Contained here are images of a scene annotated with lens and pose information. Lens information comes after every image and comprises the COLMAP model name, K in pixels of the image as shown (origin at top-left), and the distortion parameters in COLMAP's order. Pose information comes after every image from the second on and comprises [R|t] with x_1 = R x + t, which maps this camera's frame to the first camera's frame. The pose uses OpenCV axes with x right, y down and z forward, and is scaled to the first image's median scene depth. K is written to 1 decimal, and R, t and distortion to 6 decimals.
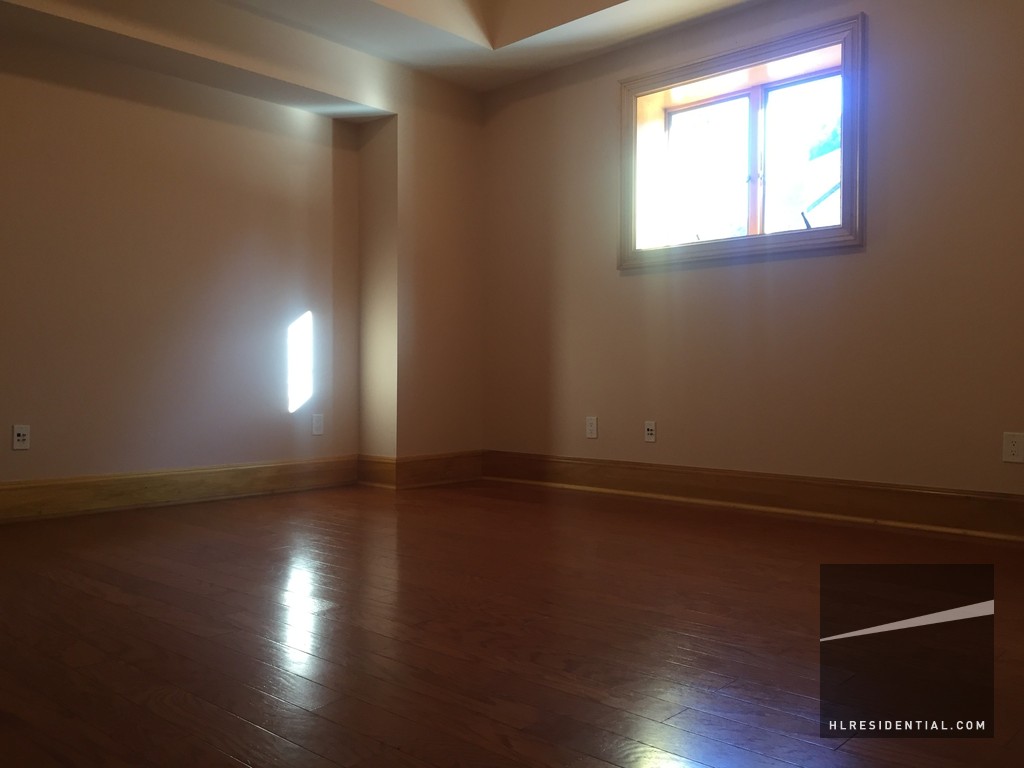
lens RADIAL K [[880.1, 0, 509.4], [0, 880.1, 379.6], [0, 0, 1]] dist [0.044666, -0.016411]
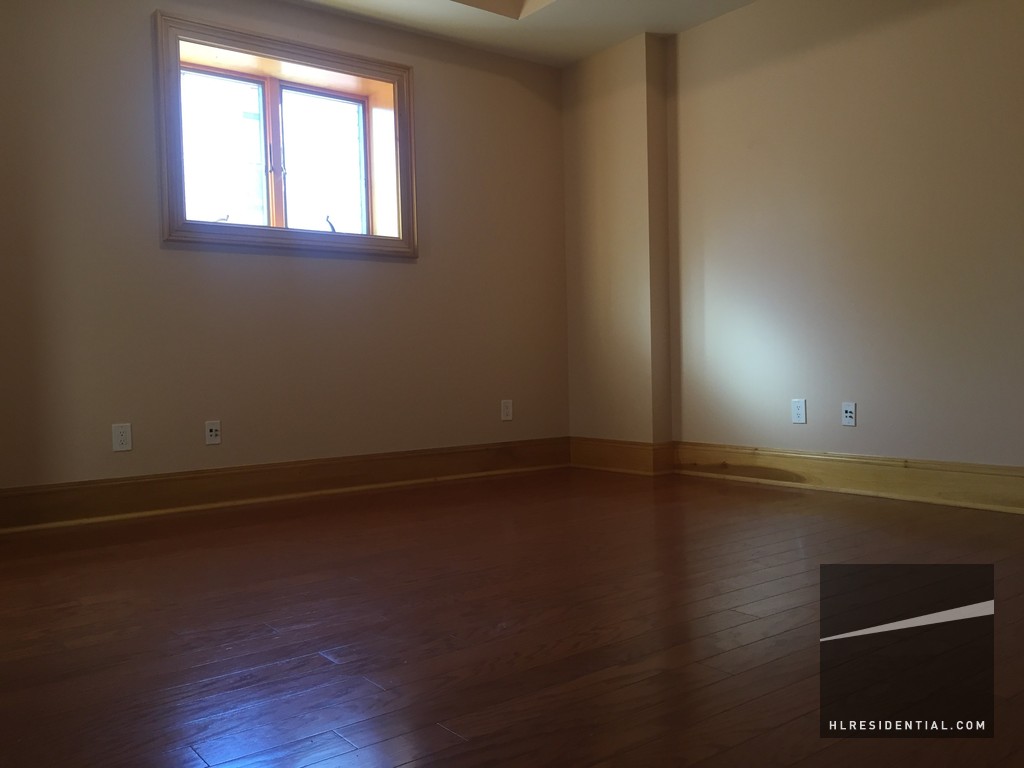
lens RADIAL K [[880.1, 0, 509.5], [0, 880.1, 388.4], [0, 0, 1]] dist [0.044666, -0.016411]
pose [[0.176215, -0.035613, 0.983707, -0.707137], [0.029664, 0.999084, 0.030856, -0.003959], [-0.983905, 0.023744, 0.177110, 0.594710]]
